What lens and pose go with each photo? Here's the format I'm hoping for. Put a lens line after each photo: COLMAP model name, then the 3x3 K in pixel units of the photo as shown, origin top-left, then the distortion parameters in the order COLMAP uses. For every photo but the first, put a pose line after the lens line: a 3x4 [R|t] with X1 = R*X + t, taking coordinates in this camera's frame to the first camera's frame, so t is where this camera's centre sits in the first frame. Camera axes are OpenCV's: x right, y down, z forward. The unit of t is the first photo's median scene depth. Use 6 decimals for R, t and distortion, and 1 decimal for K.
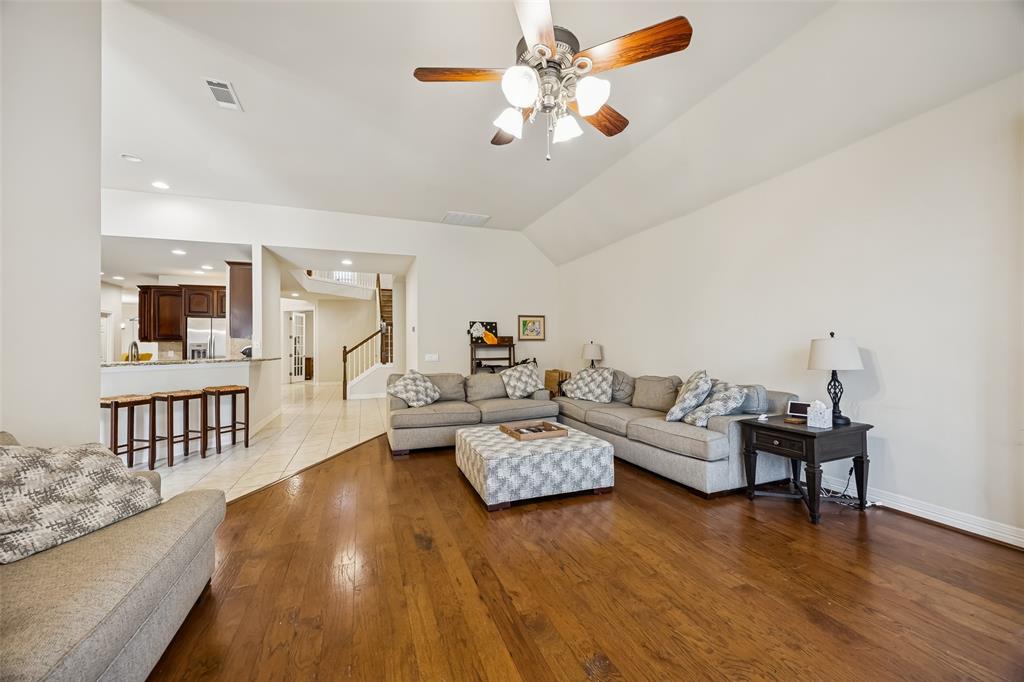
lens RADIAL K [[387.0, 0, 511.3], [0, 387.0, 336.4], [0, 0, 1]] dist [-0.000712, 0.000127]
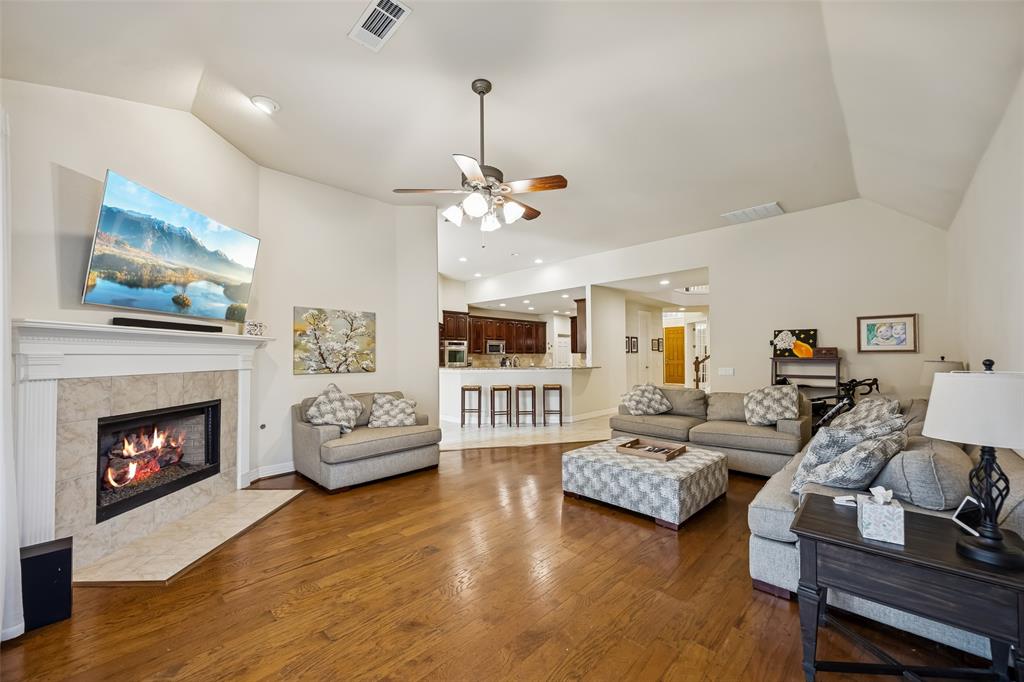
lens RADIAL K [[404.0, 0, 513.8], [0, 404.0, 341.2], [0, 0, 1]] dist [0.001270, -0.000128]
pose [[0.414515, -0.024529, -0.909712, 0.442930], [0.026024, 0.999547, -0.015093, -0.016155], [0.909671, -0.017418, 0.414965, 0.122961]]
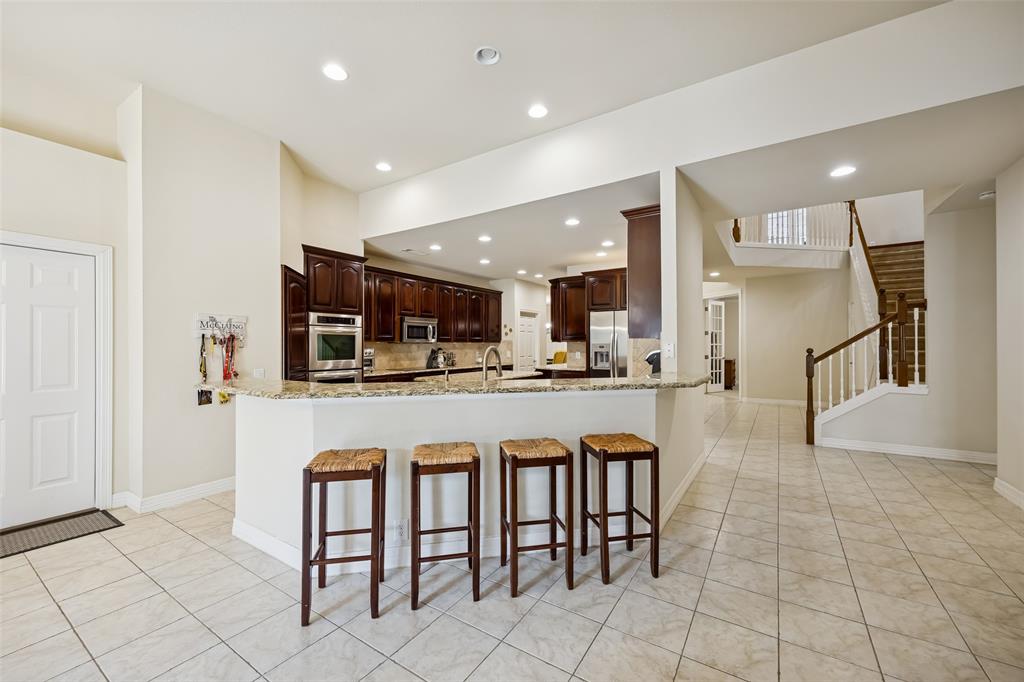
lens RADIAL K [[404.0, 0, 508.4], [0, 404.0, 340.4], [0, 0, 1]] dist [0.001270, -0.000128]
pose [[0.580779, 0.000374, -0.814061, -0.258902], [0.018962, 0.999722, 0.013987, -0.004055], [0.813841, -0.023560, 0.580610, 0.384308]]
